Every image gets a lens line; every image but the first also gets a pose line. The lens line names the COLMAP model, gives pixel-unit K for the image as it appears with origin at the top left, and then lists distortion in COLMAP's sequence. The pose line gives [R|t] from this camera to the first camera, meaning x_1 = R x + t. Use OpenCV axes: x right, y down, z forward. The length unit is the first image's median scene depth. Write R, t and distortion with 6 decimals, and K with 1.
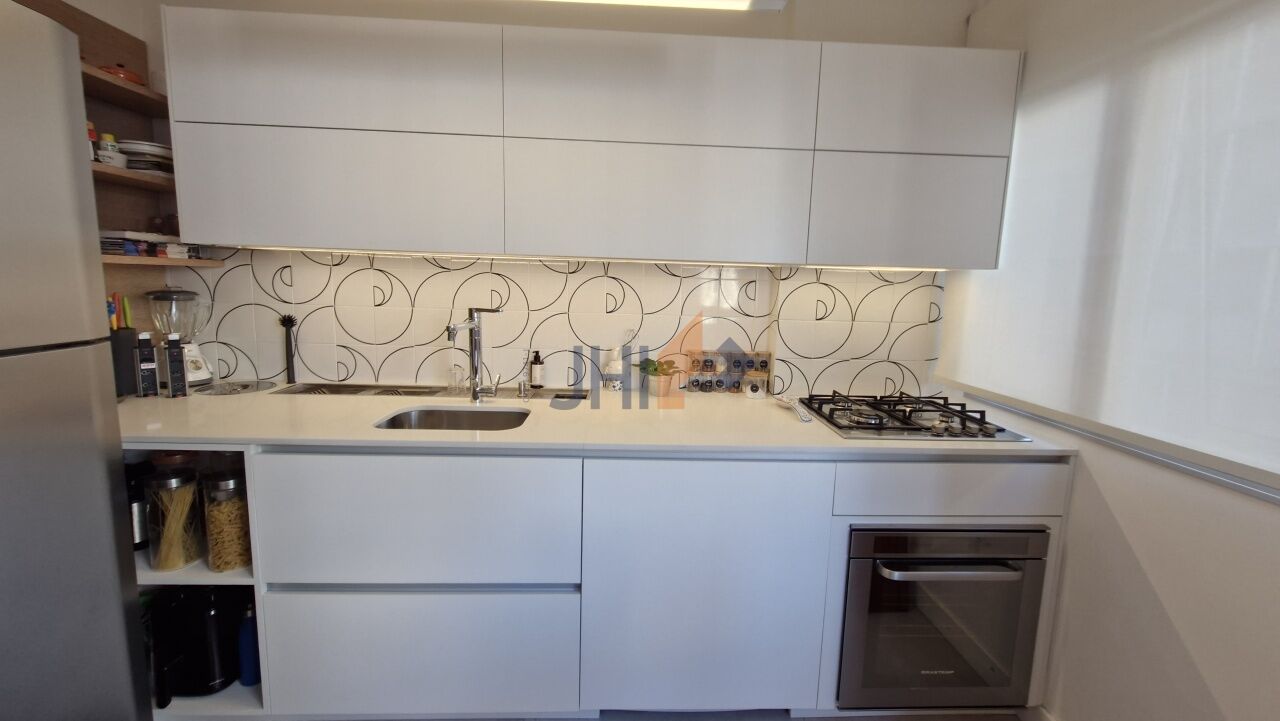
lens RADIAL K [[507.5, 0, 646.7], [0, 507.5, 349.3], [0, 0, 1]] dist [0.006128, -0.000531]
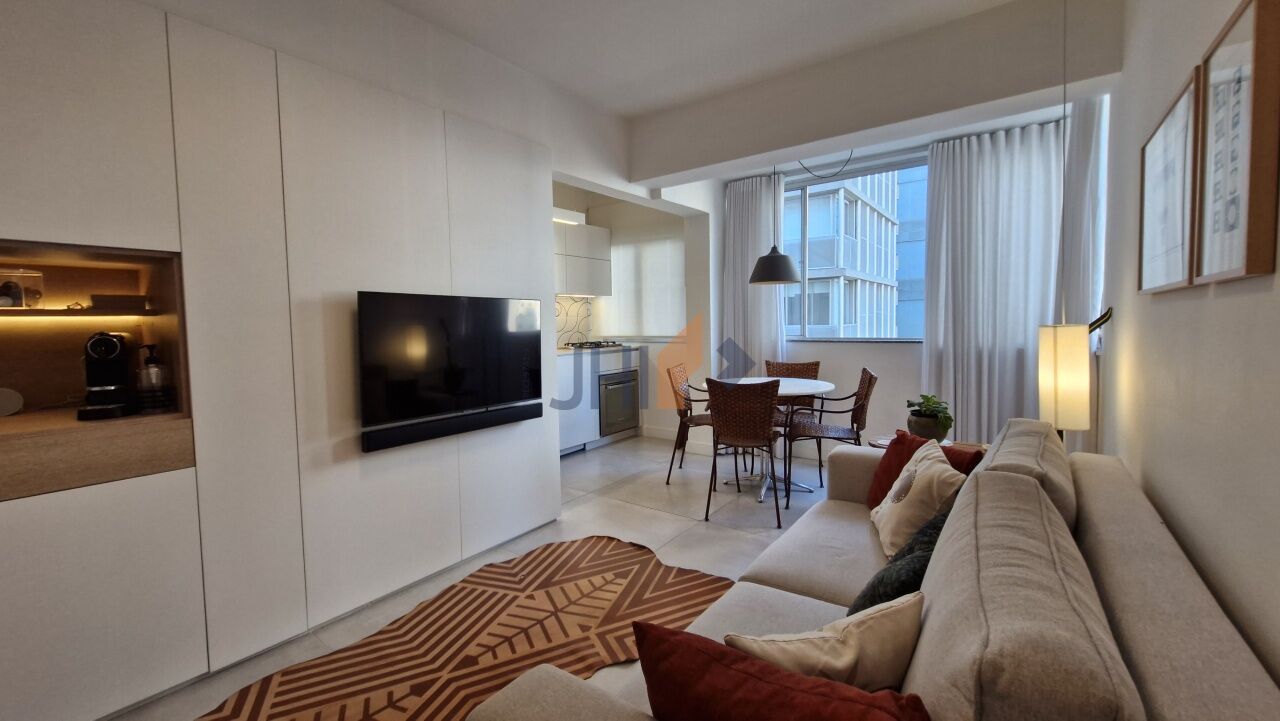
lens RADIAL K [[507.5, 0, 649.7], [0, 507.5, 349.8], [0, 0, 1]] dist [0.006128, -0.000531]
pose [[0.620509, -0.087056, 0.779352, -1.440625], [0.139400, 0.990236, -0.000376, 0.183125], [-0.771710, 0.108876, 0.626586, -0.971440]]
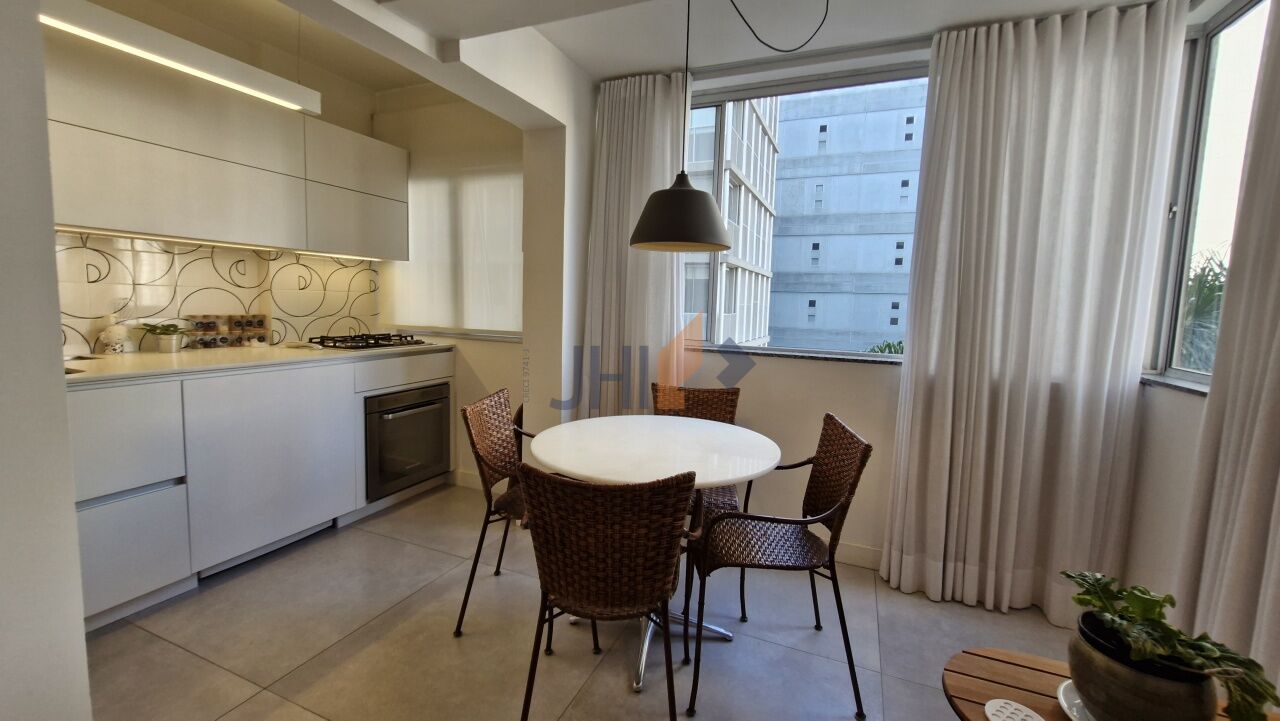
lens RADIAL K [[507.5, 0, 649.6], [0, 507.5, 348.7], [0, 0, 1]] dist [0.006128, -0.000531]
pose [[0.419618, -0.100606, 0.902108, -0.613869], [0.101630, 0.992797, 0.063446, 0.127214], [-0.901993, 0.065058, 0.426820, -0.544784]]
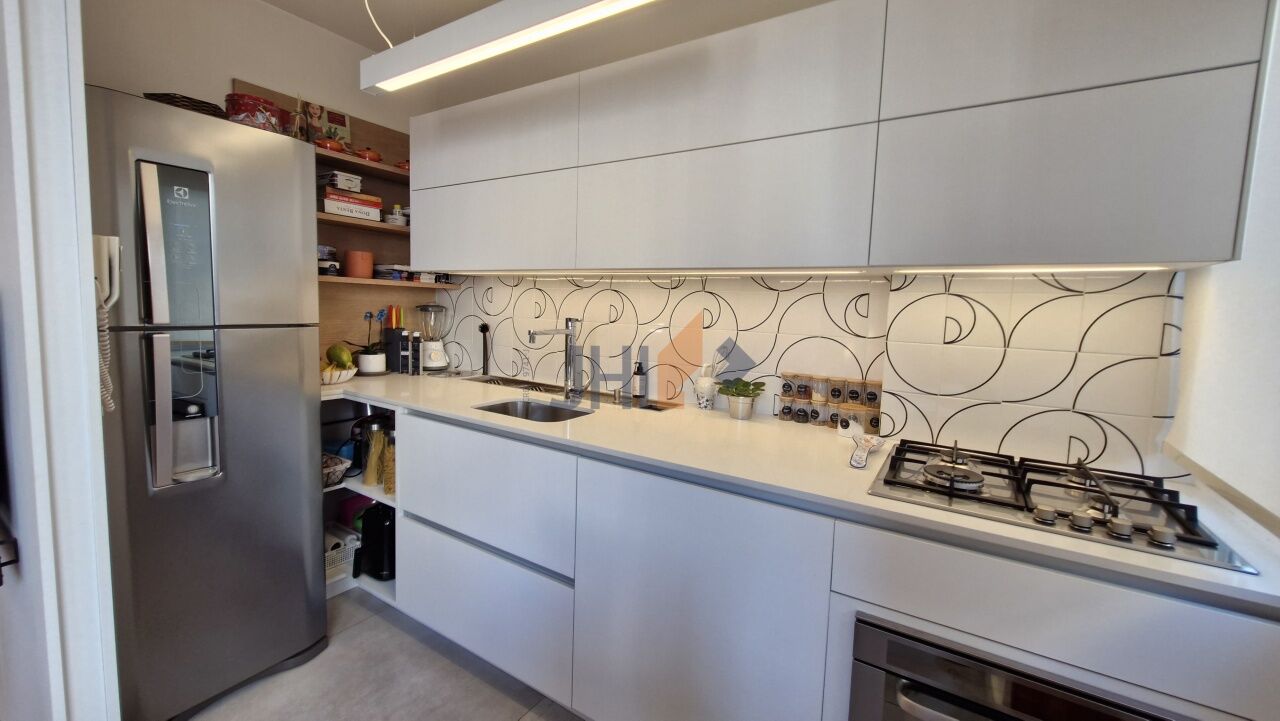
lens RADIAL K [[507.5, 0, 647.1], [0, 507.5, 350.7], [0, 0, 1]] dist [0.006128, -0.000531]
pose [[0.821872, 0.048747, -0.567583, 0.427729], [-0.085453, 0.995609, -0.038229, 0.019526], [0.563227, 0.079921, 0.822428, 0.153226]]
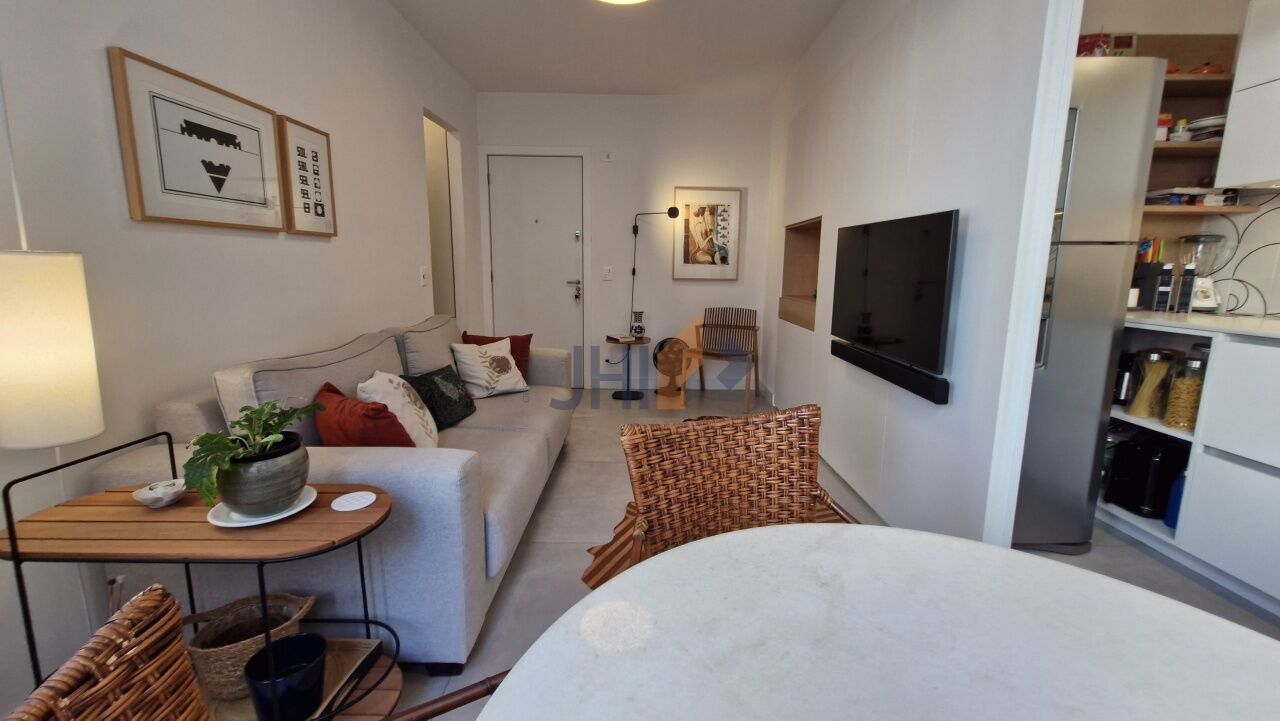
lens RADIAL K [[507.5, 0, 641.2], [0, 507.5, 350.0], [0, 0, 1]] dist [0.006128, -0.000531]
pose [[-0.042748, 0.129003, -0.990722, 0.415508], [-0.140972, 0.980929, 0.133810, 0.190515], [0.989090, 0.145384, -0.023747, -0.298335]]
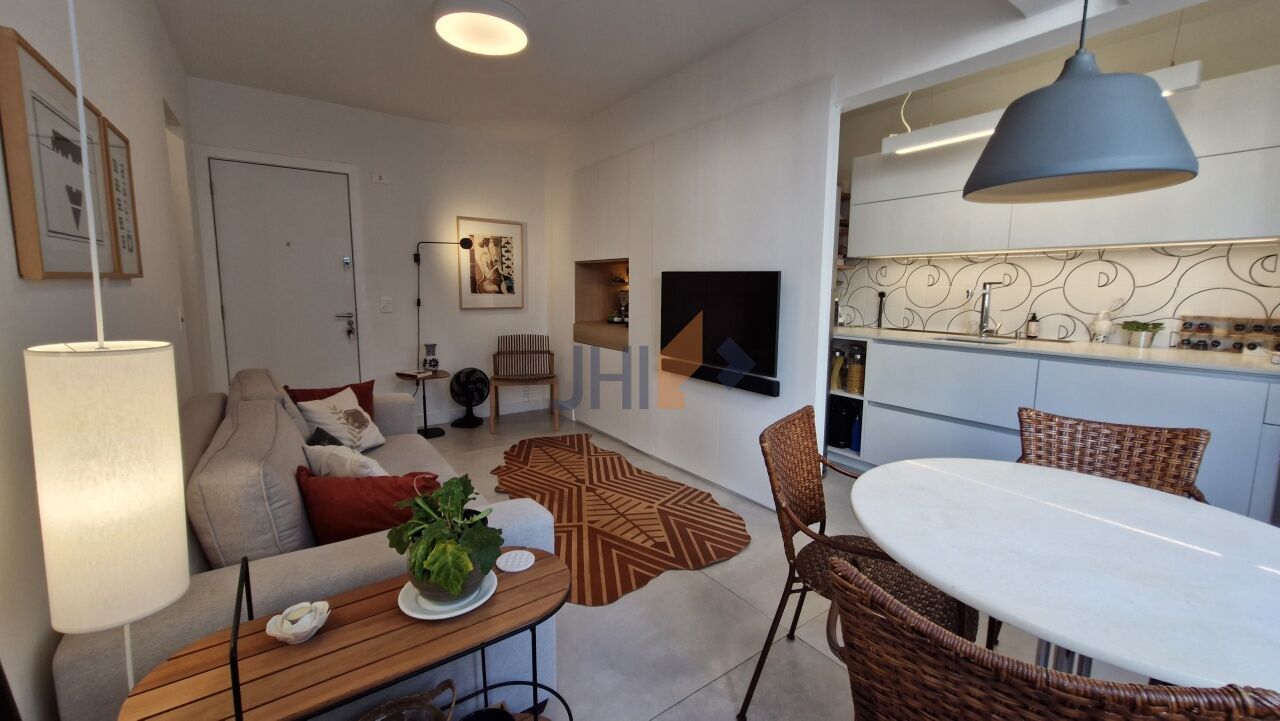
lens RADIAL K [[507.5, 0, 644.6], [0, 507.5, 347.0], [0, 0, 1]] dist [0.006128, -0.000531]
pose [[0.549870, 0.072895, -0.832063, 0.444804], [-0.100882, 0.994688, 0.020473, 0.204508], [0.829136, 0.072683, 0.554302, -0.848219]]
